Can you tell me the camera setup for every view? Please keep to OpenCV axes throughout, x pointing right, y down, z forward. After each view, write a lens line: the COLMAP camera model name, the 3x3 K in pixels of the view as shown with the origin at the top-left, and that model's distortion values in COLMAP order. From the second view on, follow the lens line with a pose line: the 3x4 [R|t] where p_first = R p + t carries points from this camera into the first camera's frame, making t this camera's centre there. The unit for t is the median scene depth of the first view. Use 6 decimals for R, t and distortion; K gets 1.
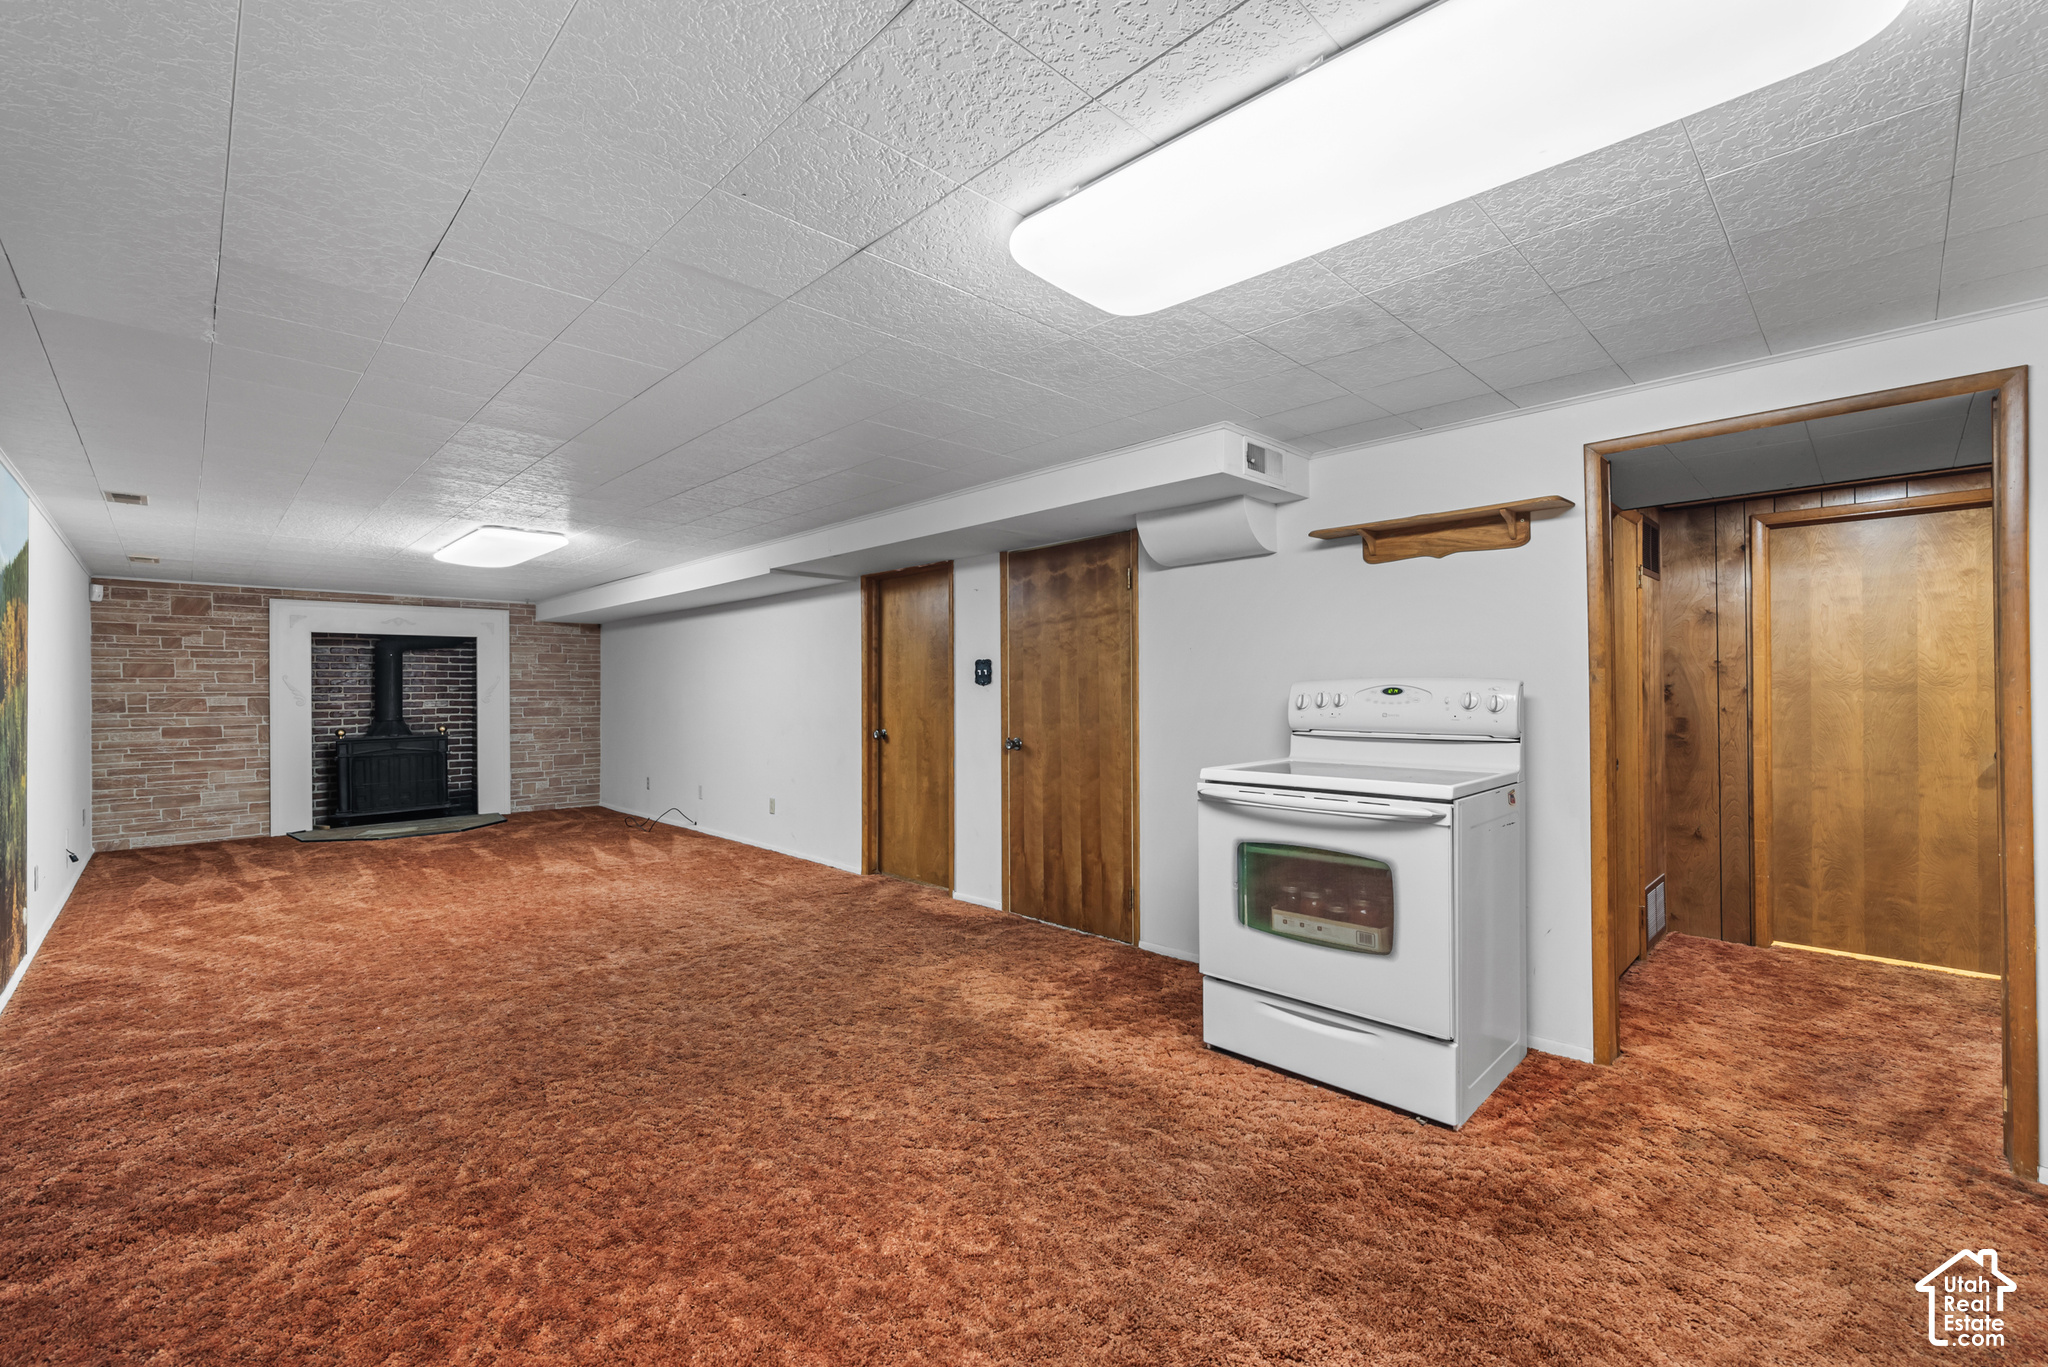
lens RADIAL K [[879.2, 0, 1043.6], [0, 879.2, 686.5], [0, 0, 1]] dist [0.001494, -0.000634]
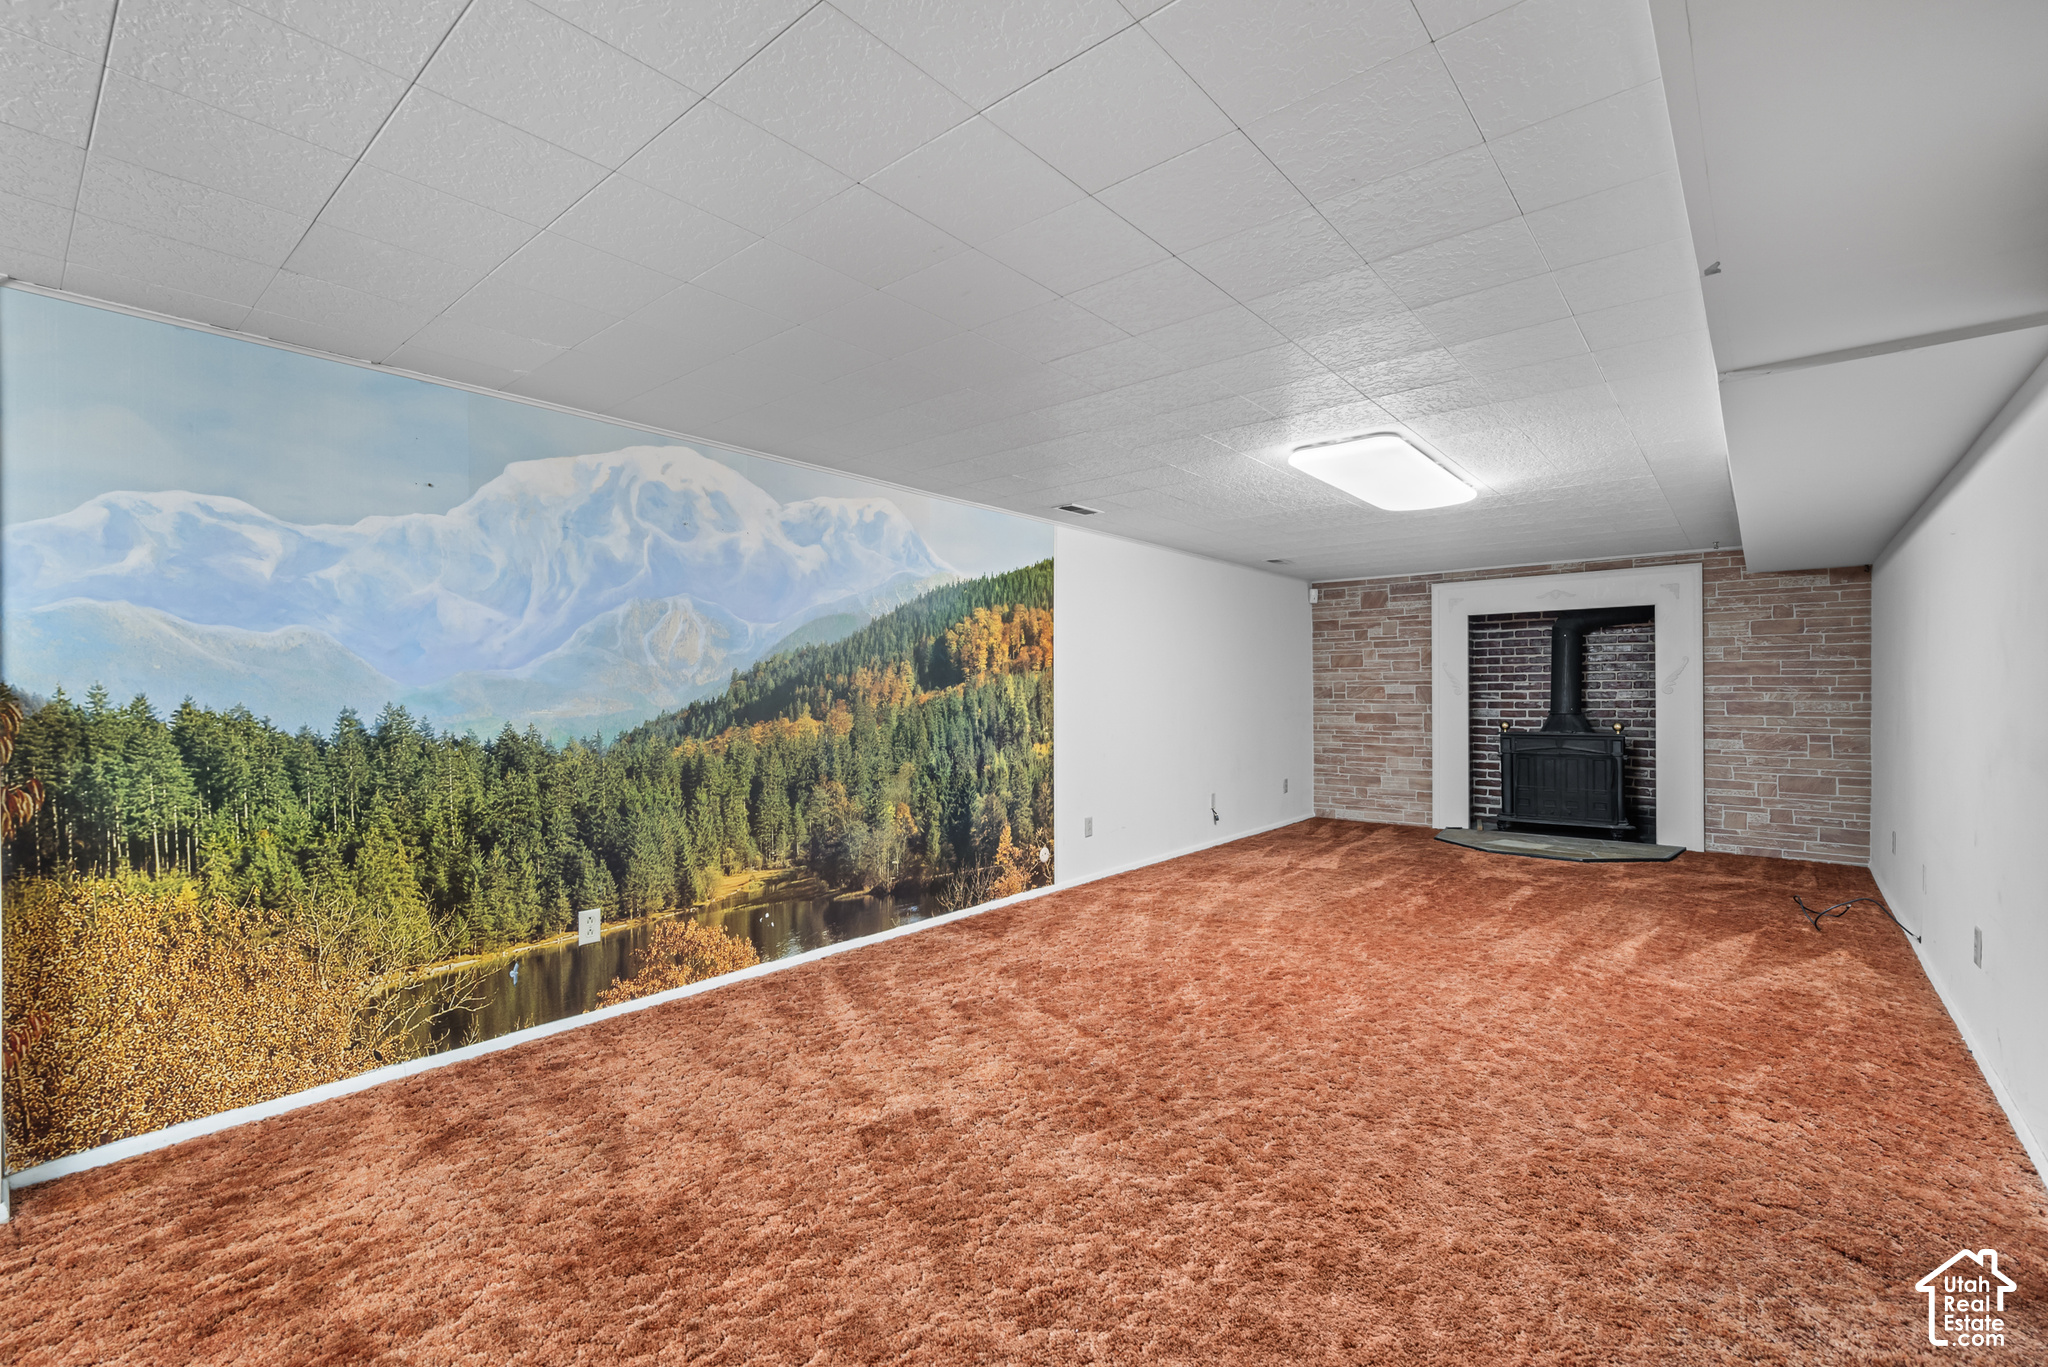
lens RADIAL K [[879.2, 0, 1018.3], [0, 879.2, 696.7], [0, 0, 1]] dist [0.001494, -0.000634]
pose [[0.085423, 0.012140, -0.996271, 0.053634], [0.006428, 0.999898, 0.012735, 0.009135], [0.996324, -0.007492, 0.085336, 0.450648]]
